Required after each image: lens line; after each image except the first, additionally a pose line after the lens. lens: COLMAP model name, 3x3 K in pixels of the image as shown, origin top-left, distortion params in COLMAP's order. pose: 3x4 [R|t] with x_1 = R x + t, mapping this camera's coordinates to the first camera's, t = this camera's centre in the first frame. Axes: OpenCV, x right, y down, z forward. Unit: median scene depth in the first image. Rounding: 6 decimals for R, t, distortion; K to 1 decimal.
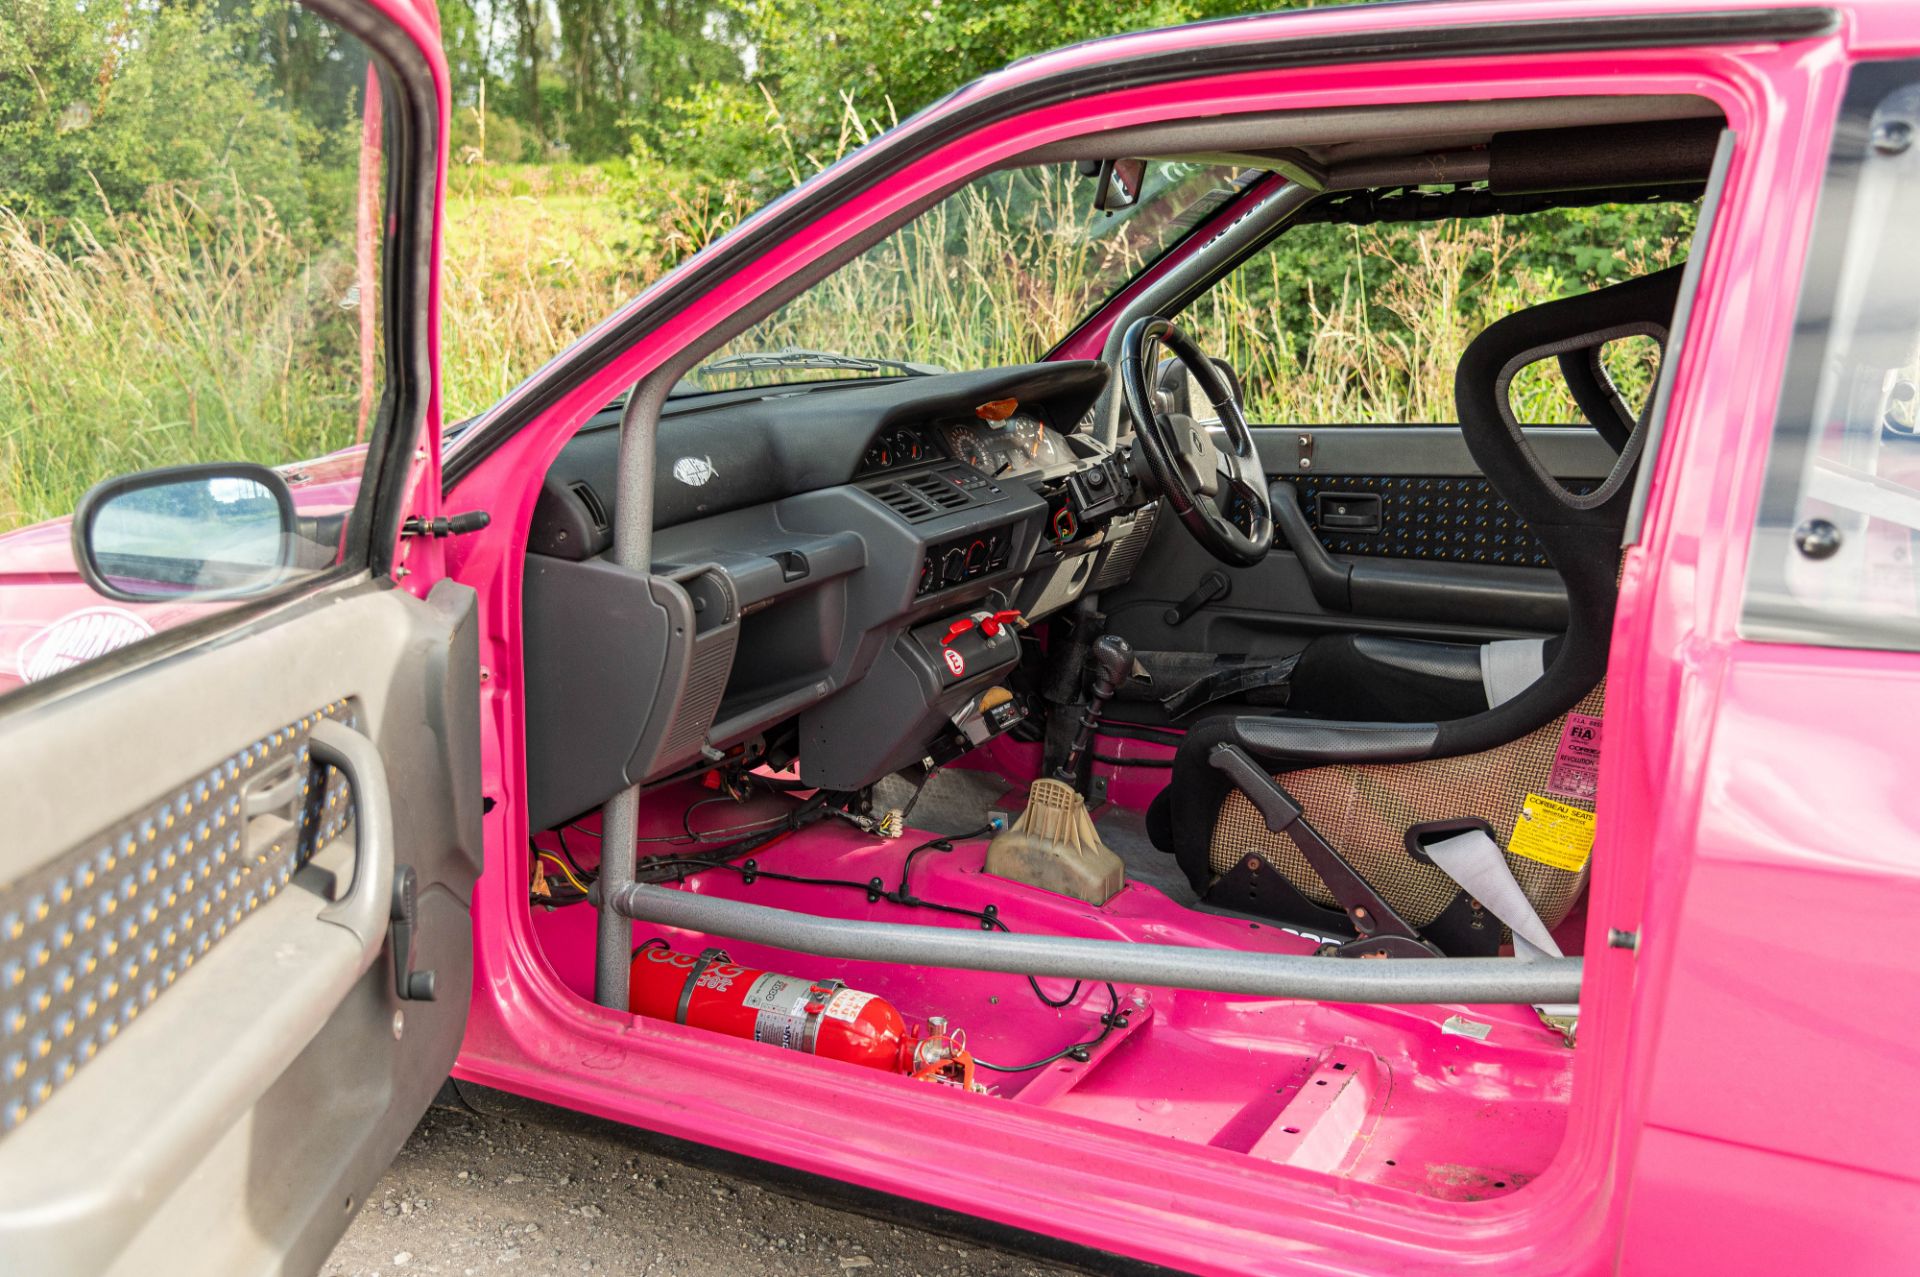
lens RADIAL K [[4657.3, 0, 960.0], [0, 4657.3, 638.5], [0, 0, 1]] dist [0.004694, -0.143031]
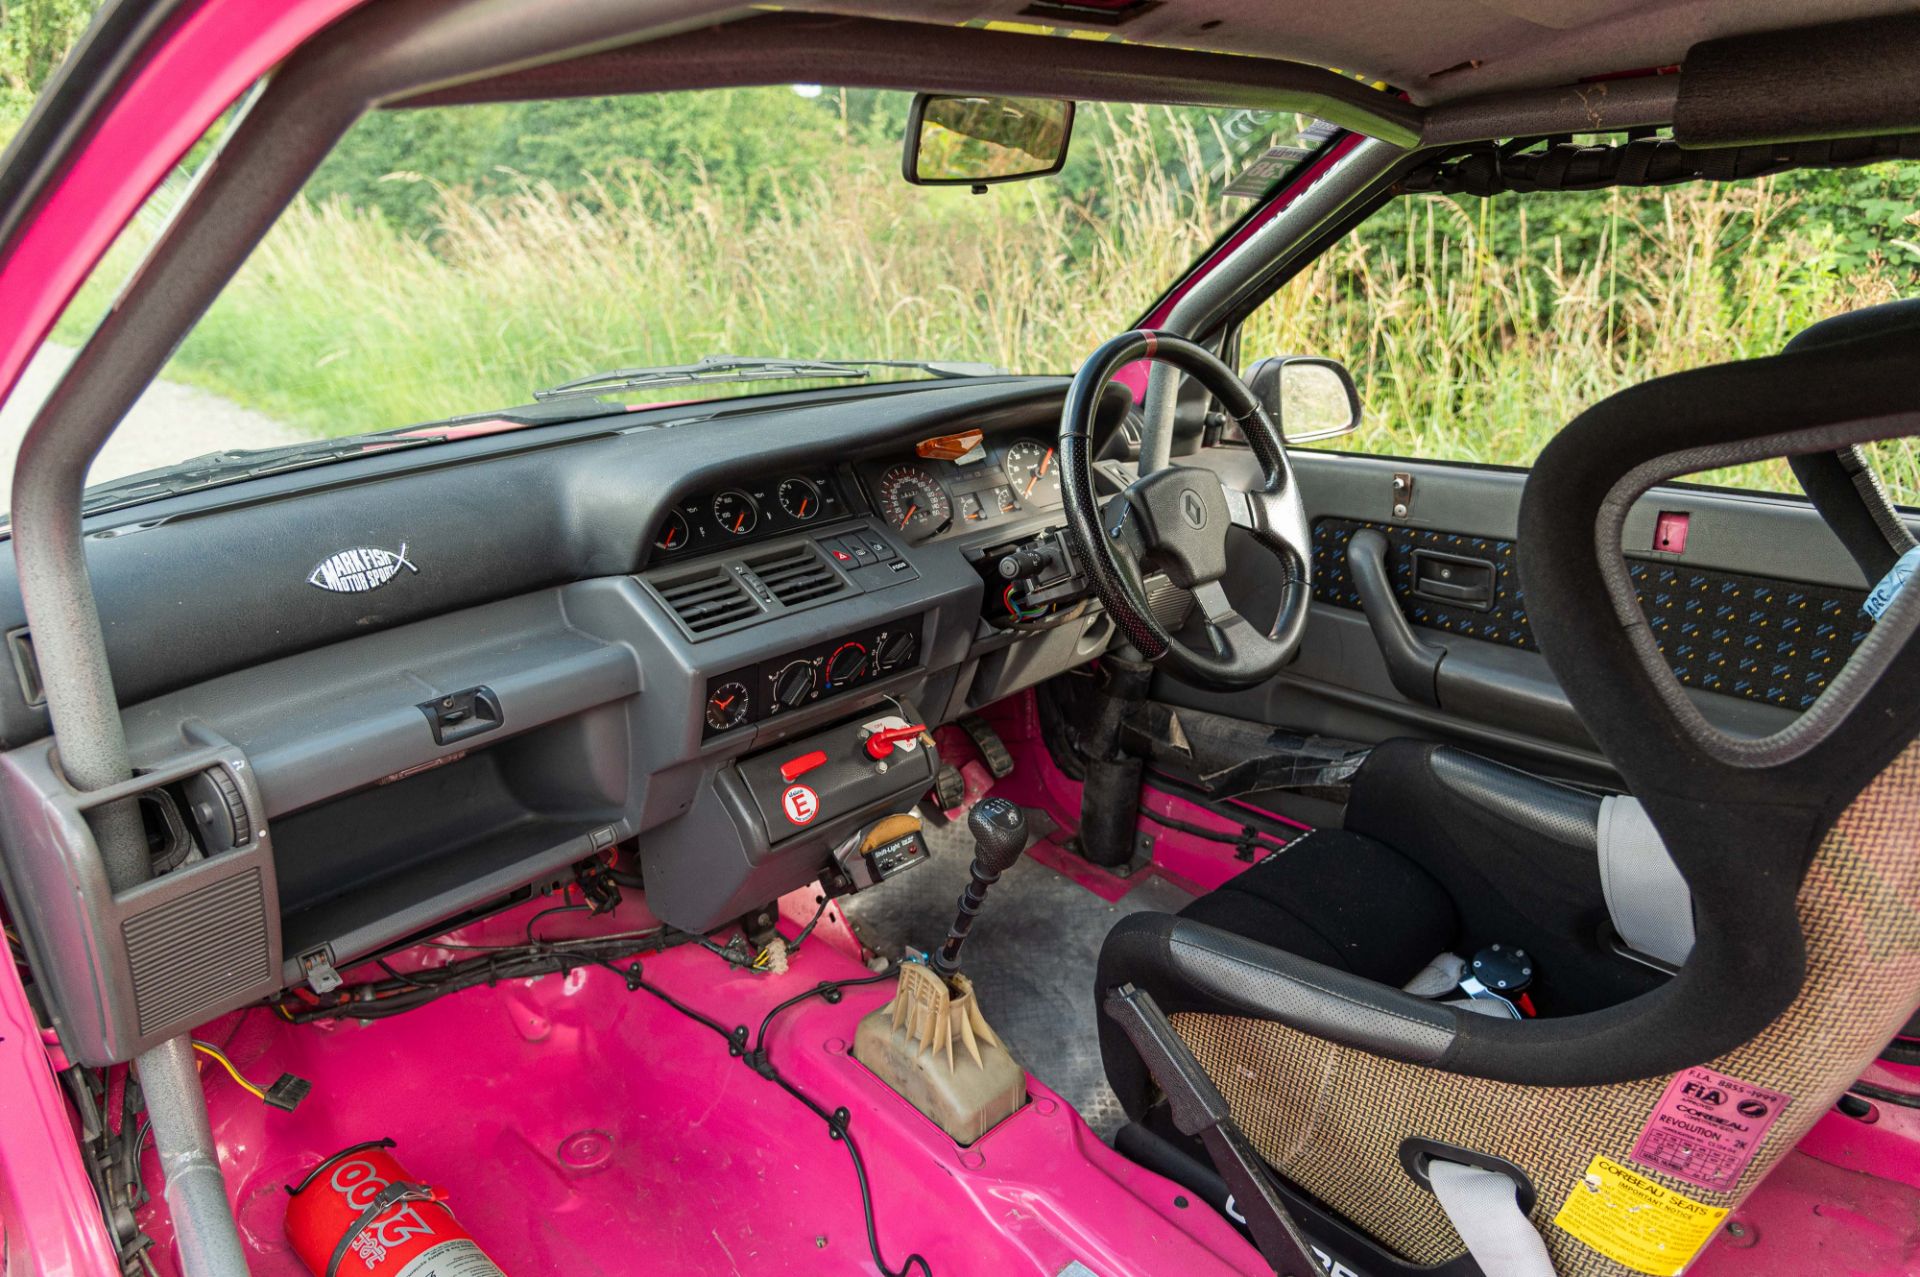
lens RADIAL K [[1511.2, 0, 961.4], [0, 1511.2, 617.1], [0, 0, 1]] dist [-0.005526, -0.012159]
pose [[0.916383, 0.102295, -0.387011, 0.109143], [-0.023087, 0.978694, 0.204022, -0.071877], [0.399636, -0.178028, 0.899220, 0.759600]]
